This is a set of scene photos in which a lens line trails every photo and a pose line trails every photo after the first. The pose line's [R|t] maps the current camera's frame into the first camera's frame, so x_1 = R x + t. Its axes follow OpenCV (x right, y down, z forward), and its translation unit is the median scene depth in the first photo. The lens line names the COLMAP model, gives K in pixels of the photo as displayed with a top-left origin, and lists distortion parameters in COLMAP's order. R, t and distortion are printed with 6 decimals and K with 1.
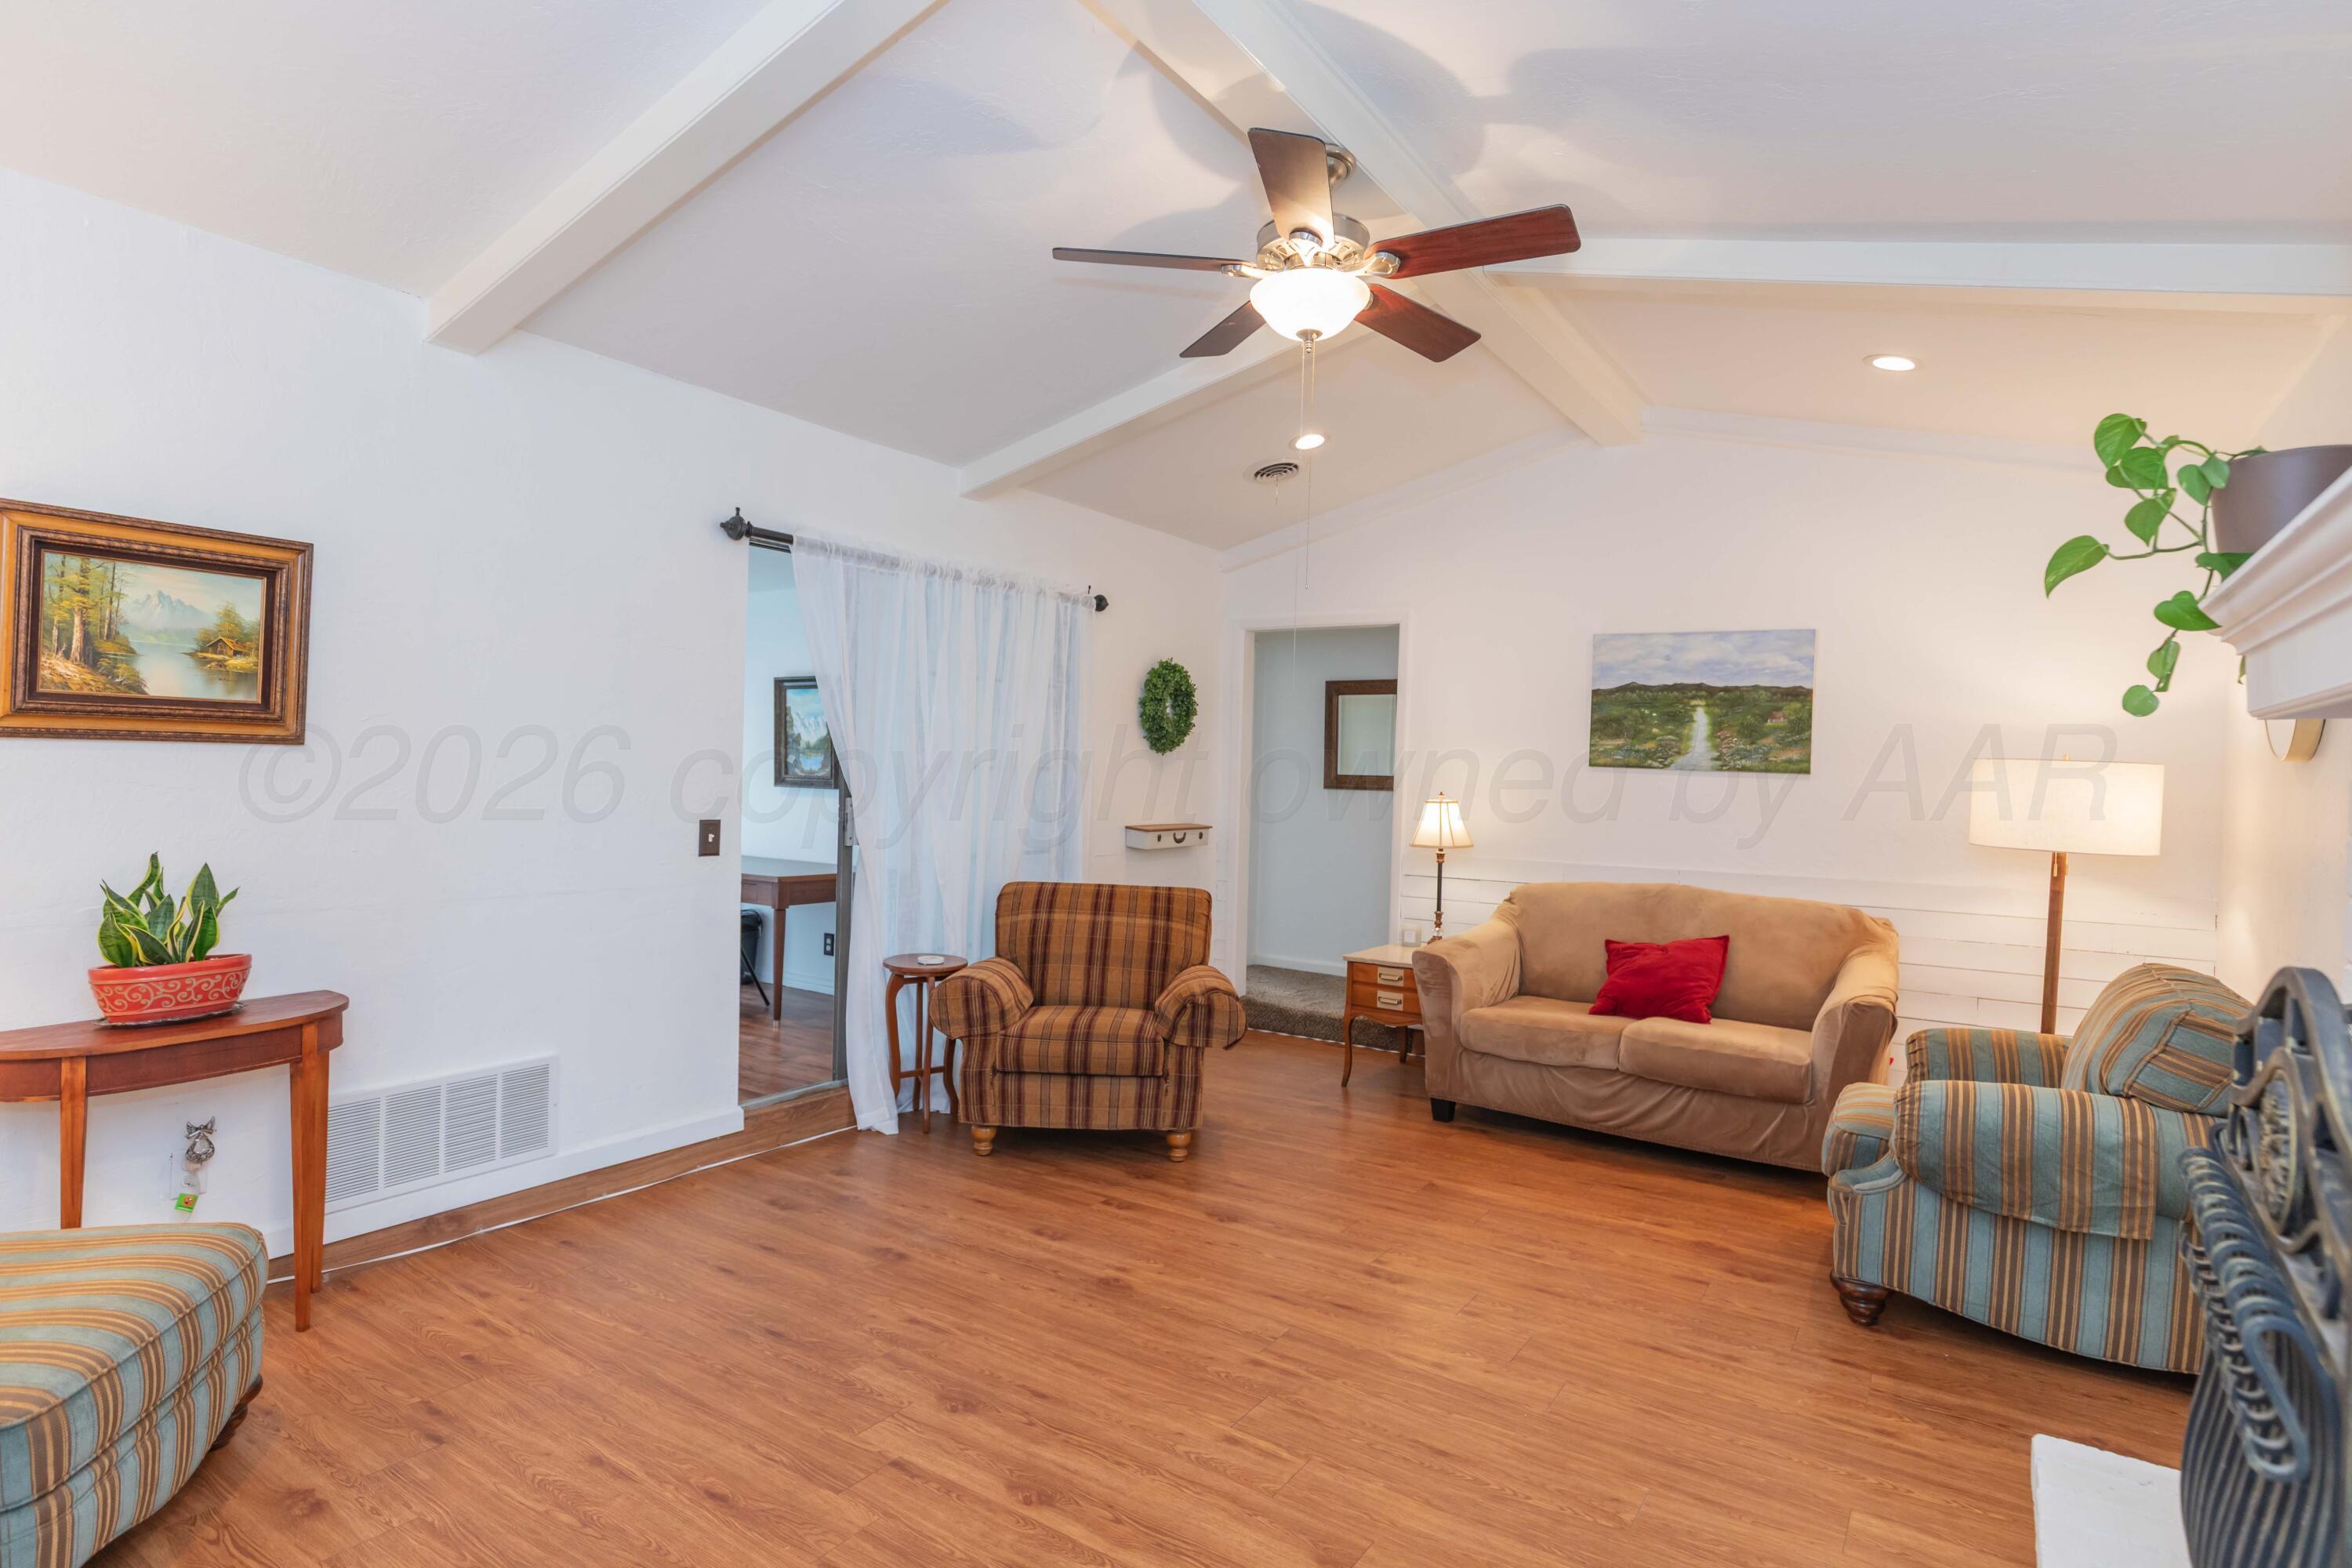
lens RADIAL K [[1218.5, 0, 1187.5], [0, 1218.5, 790.2], [0, 0, 1]] dist [0.002226, -0.000337]
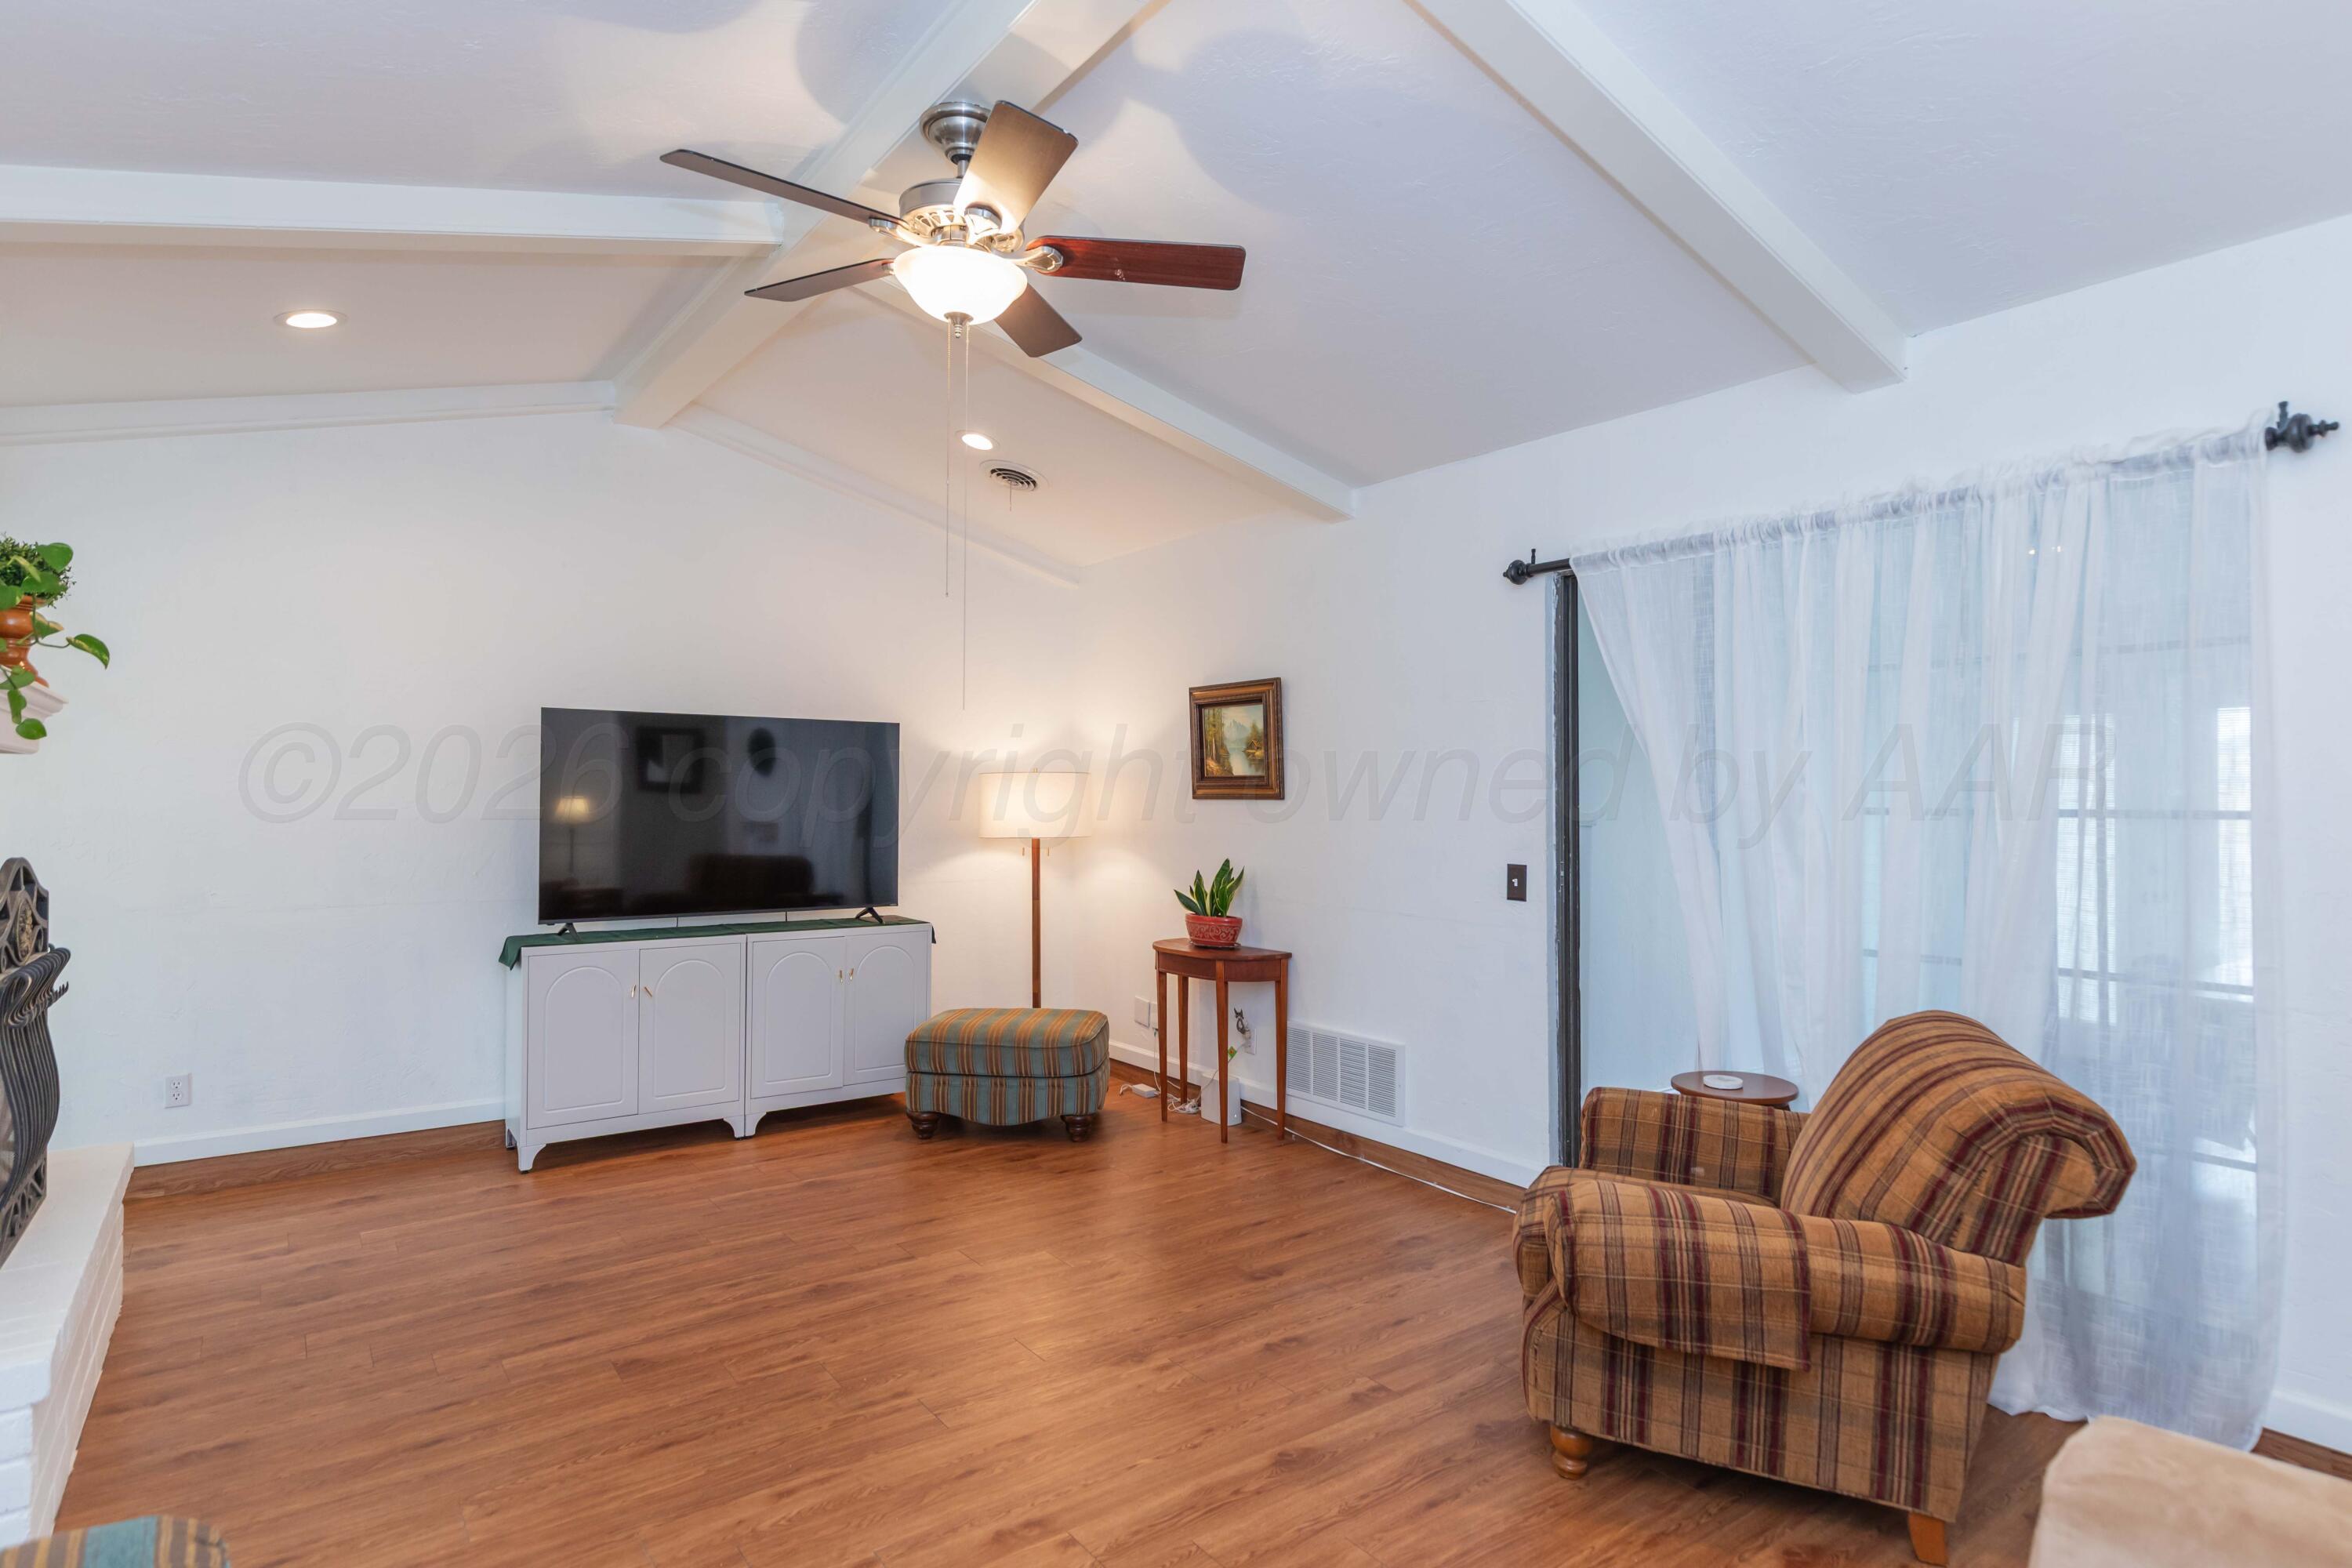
lens RADIAL K [[1218.5, 0, 1187.5], [0, 1218.5, 790.2], [0, 0, 1]] dist [0.002226, -0.000337]
pose [[-0.334774, -0.034350, -0.941672, 0.614045], [-0.032080, 0.999172, -0.025042, -0.003127], [0.941752, 0.021826, -0.335599, 1.017416]]
